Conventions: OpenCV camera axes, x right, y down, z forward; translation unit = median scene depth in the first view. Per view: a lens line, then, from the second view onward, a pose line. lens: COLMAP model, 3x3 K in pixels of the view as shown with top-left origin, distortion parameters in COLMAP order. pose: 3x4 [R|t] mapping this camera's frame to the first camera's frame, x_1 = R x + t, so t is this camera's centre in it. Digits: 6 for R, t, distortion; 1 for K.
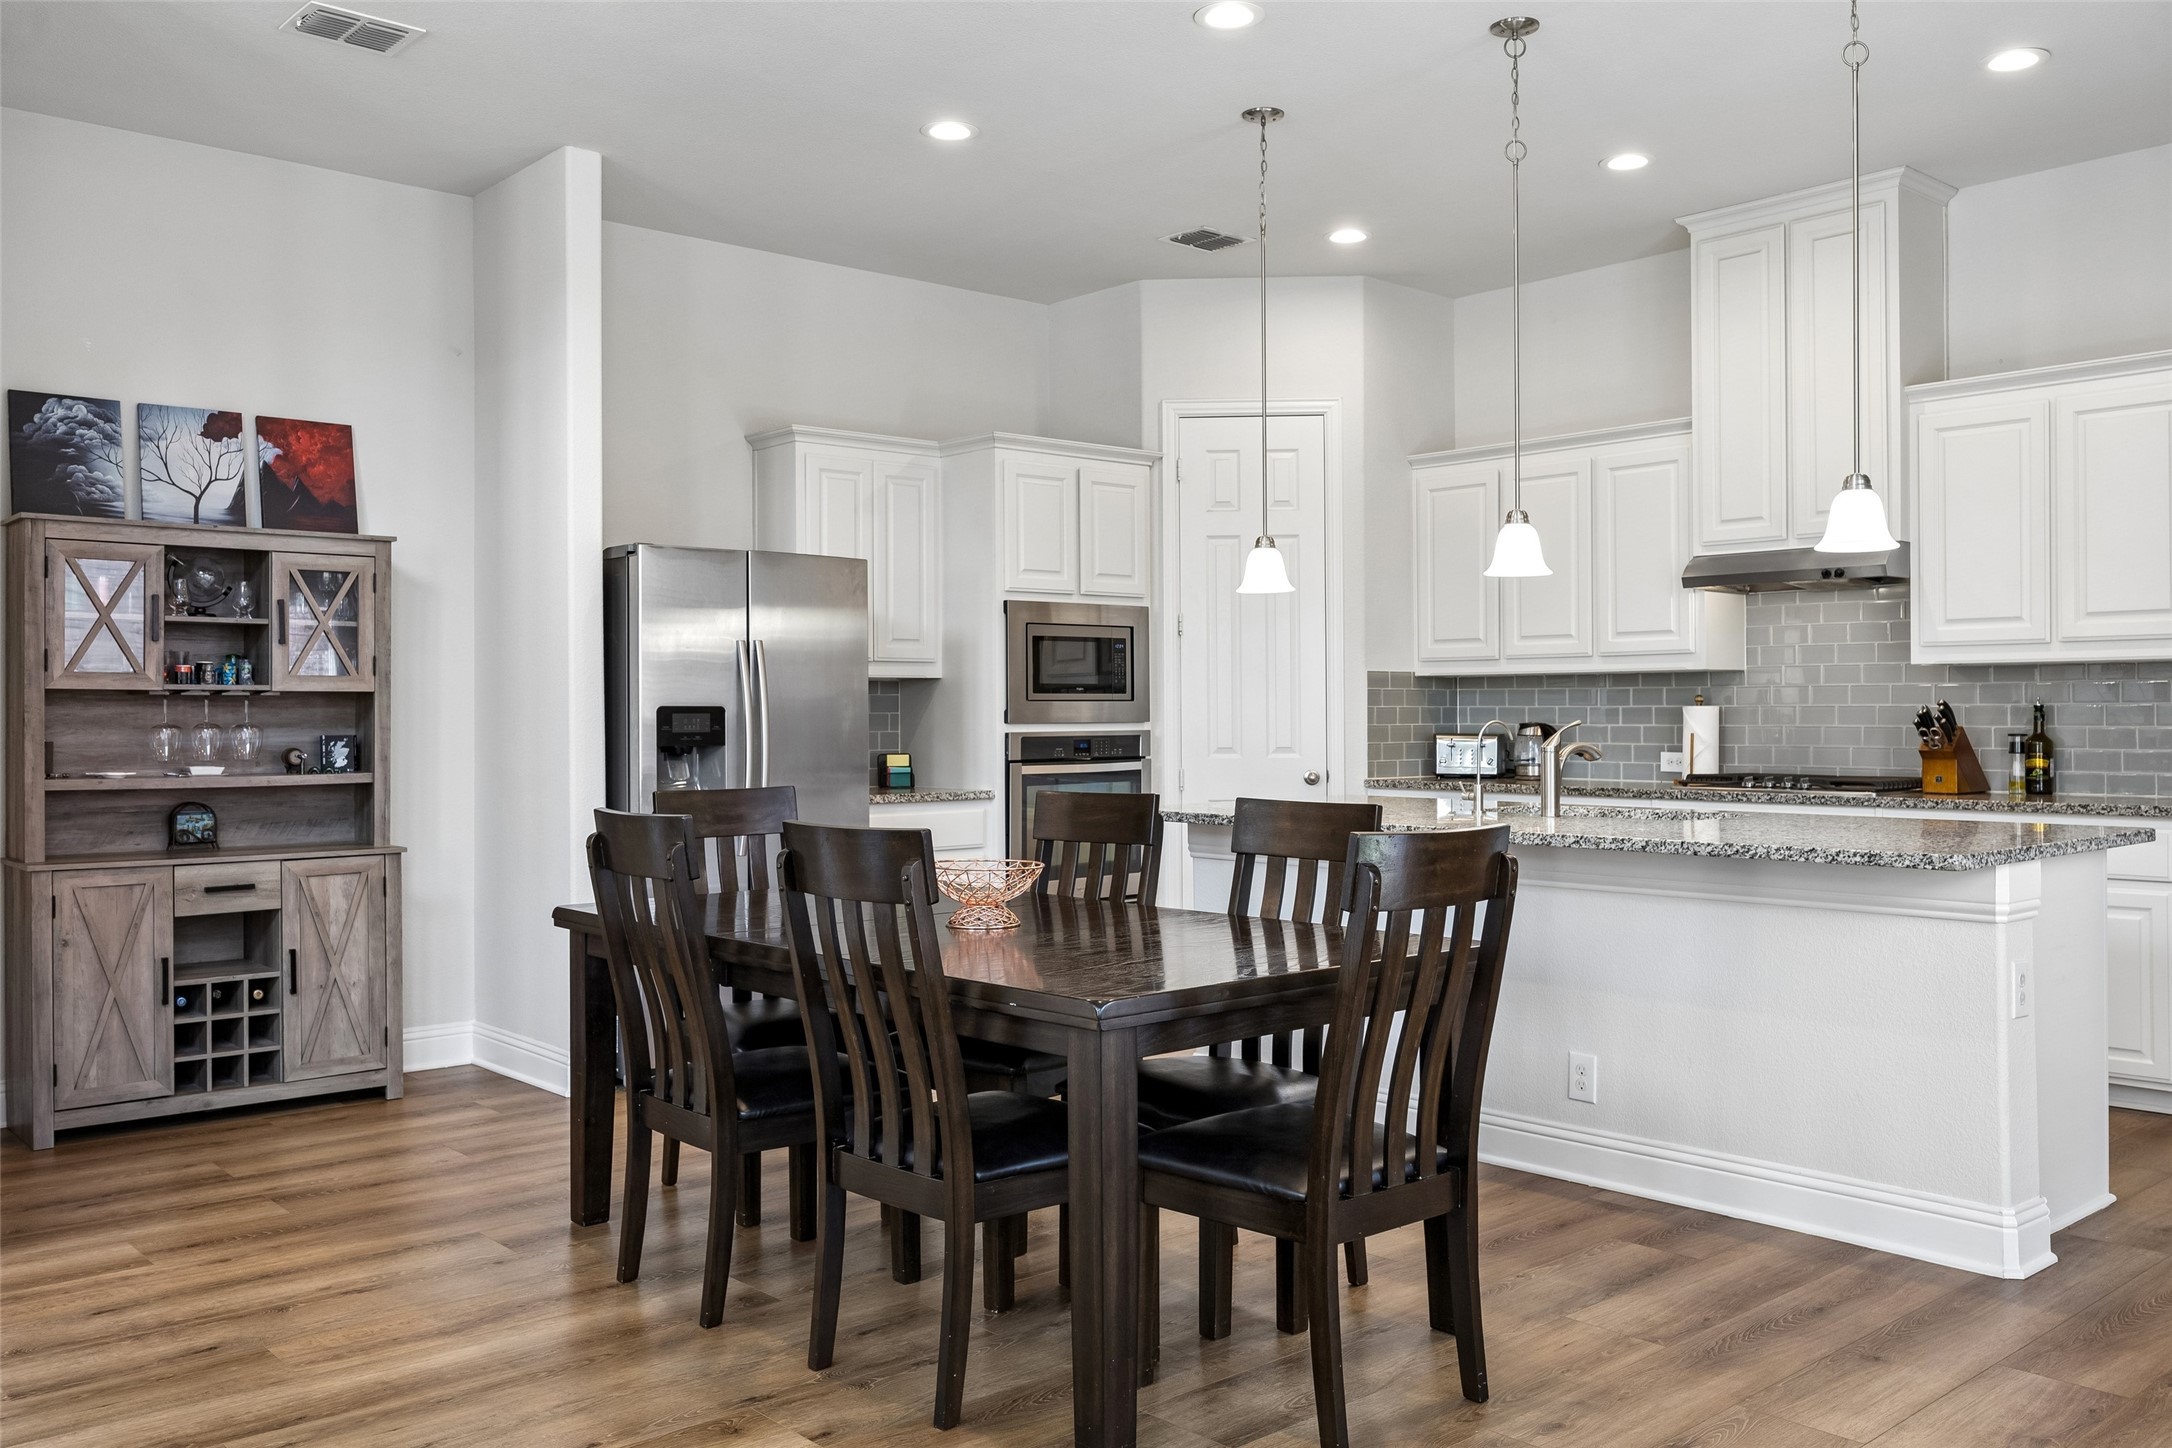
lens RADIAL K [[1772.8, 0, 1086.0], [0, 1772.8, 724.0], [0, 0, 1]] dist [0.001798, 0.003860]
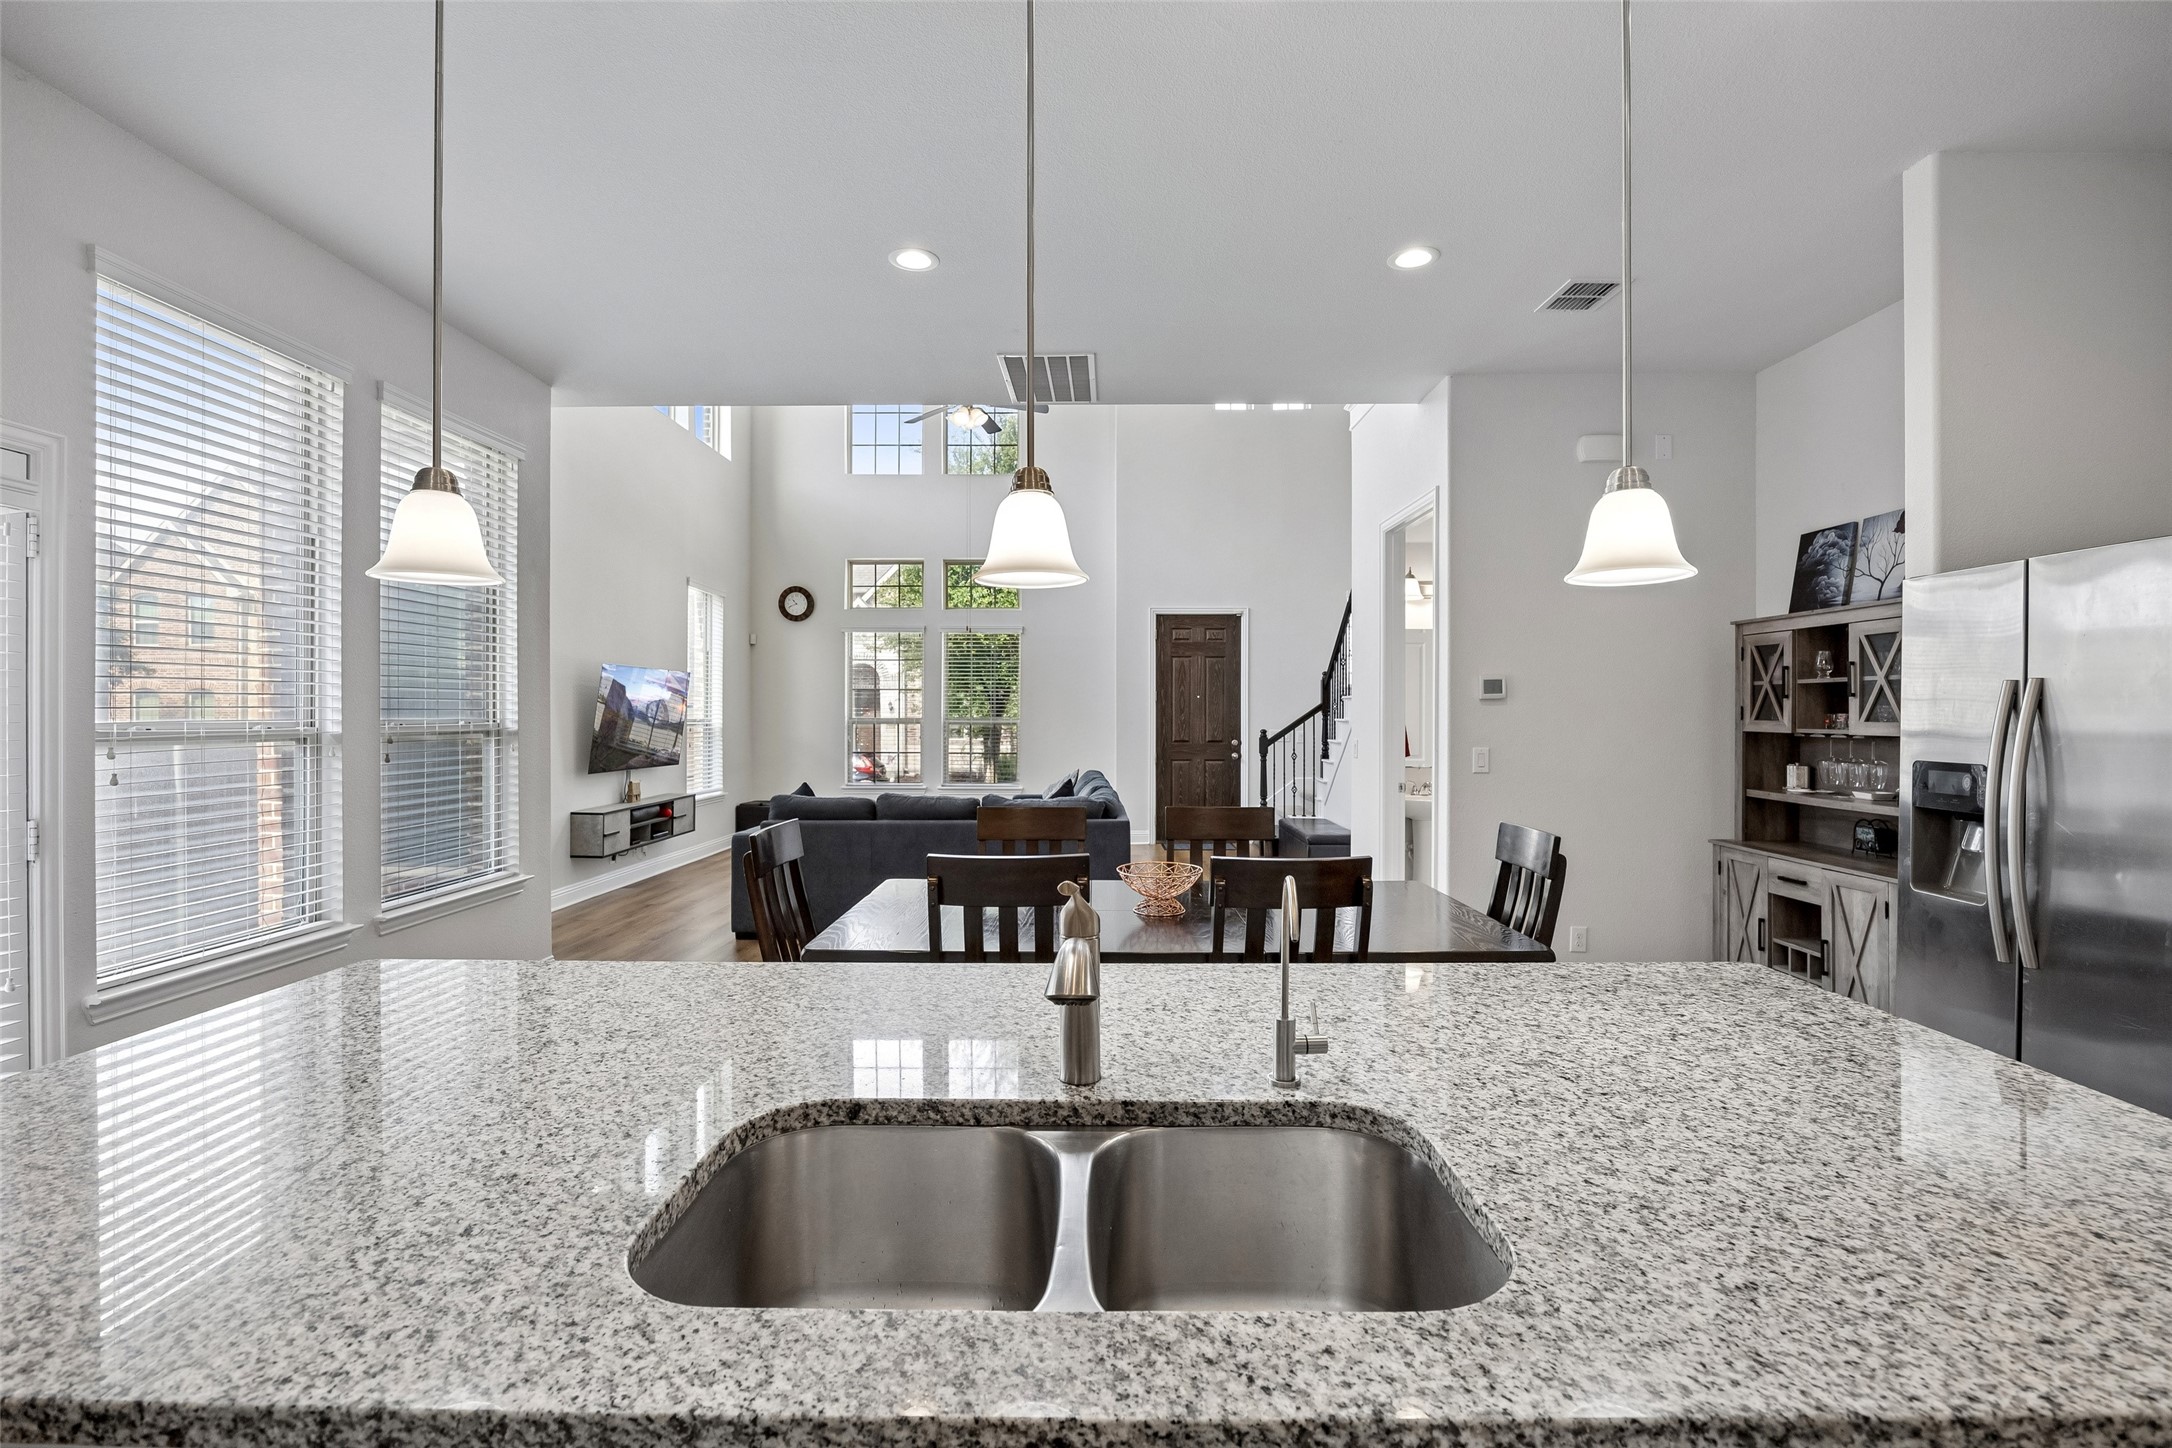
lens RADIAL K [[960.9, 0, 1081.0], [0, 960.9, 718.6], [0, 0, 1]] dist [-0.016932, 0.001410]
pose [[-0.667565, 0.003122, -0.744545, 0.352929], [-0.004614, 0.999955, 0.008330, -0.028839], [0.744537, 0.008997, -0.667520, 0.918309]]
